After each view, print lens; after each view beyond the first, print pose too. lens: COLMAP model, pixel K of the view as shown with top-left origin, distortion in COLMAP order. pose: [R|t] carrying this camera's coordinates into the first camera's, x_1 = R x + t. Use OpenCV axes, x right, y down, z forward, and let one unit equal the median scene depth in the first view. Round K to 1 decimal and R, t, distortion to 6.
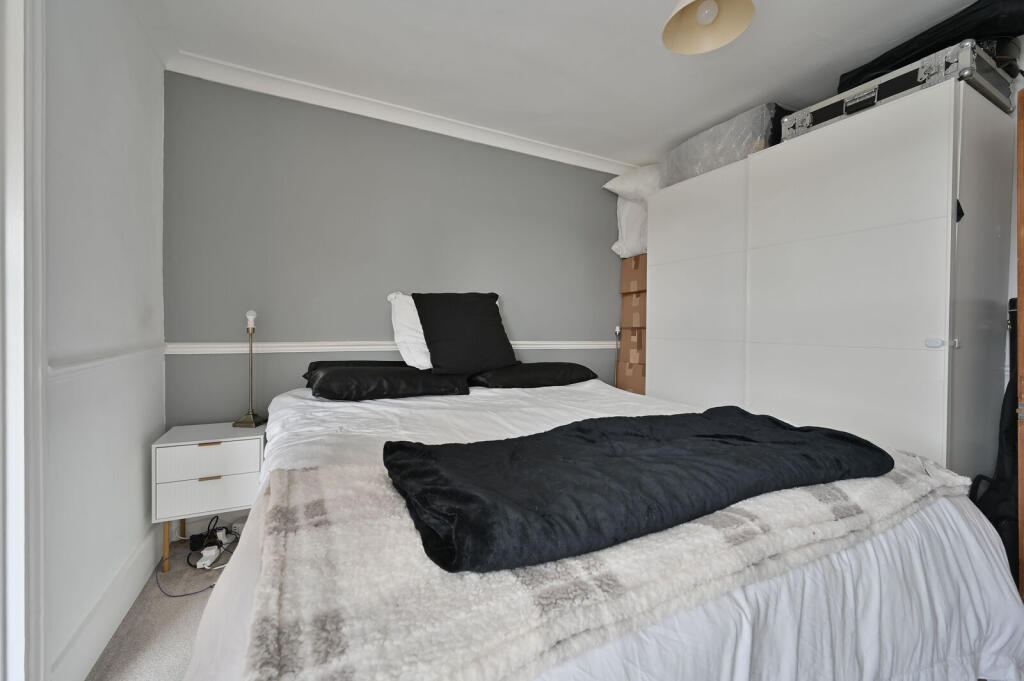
lens RADIAL K [[414.2, 0, 507.5], [0, 414.2, 329.8], [0, 0, 1]] dist [-0.000015, -0.000030]
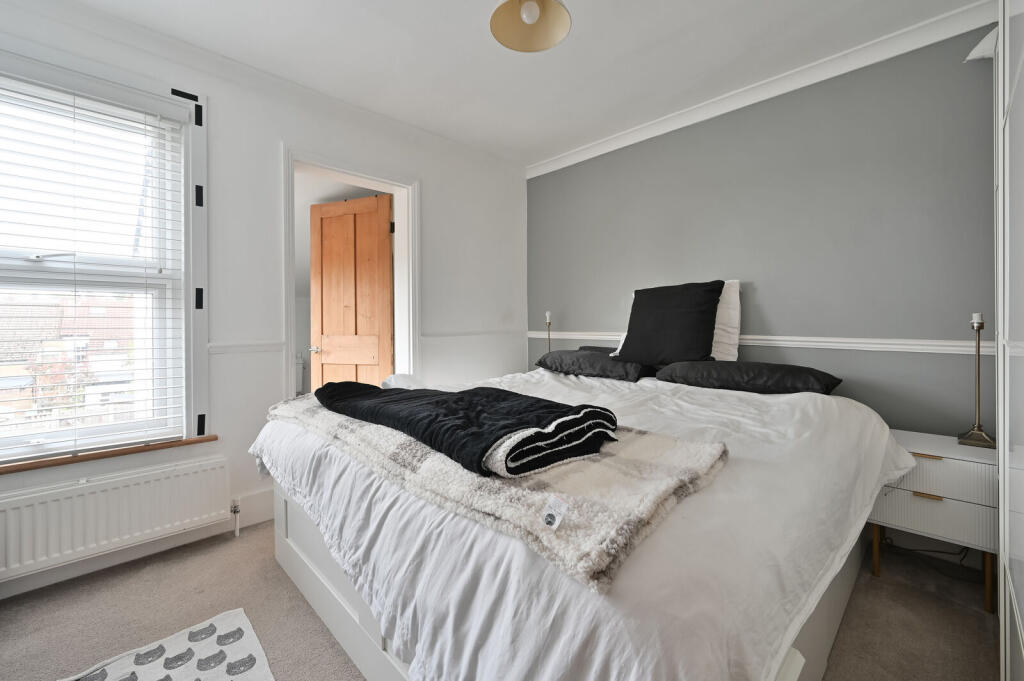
lens RADIAL K [[425.9, 0, 514.0], [0, 425.9, 326.3], [0, 0, 1]] dist [0.000020, -0.000048]
pose [[0.286827, -0.001196, -0.957982, 0.904452], [-0.001683, 0.999997, -0.001752, 0.014507], [0.957981, 0.002114, 0.286824, 0.402254]]
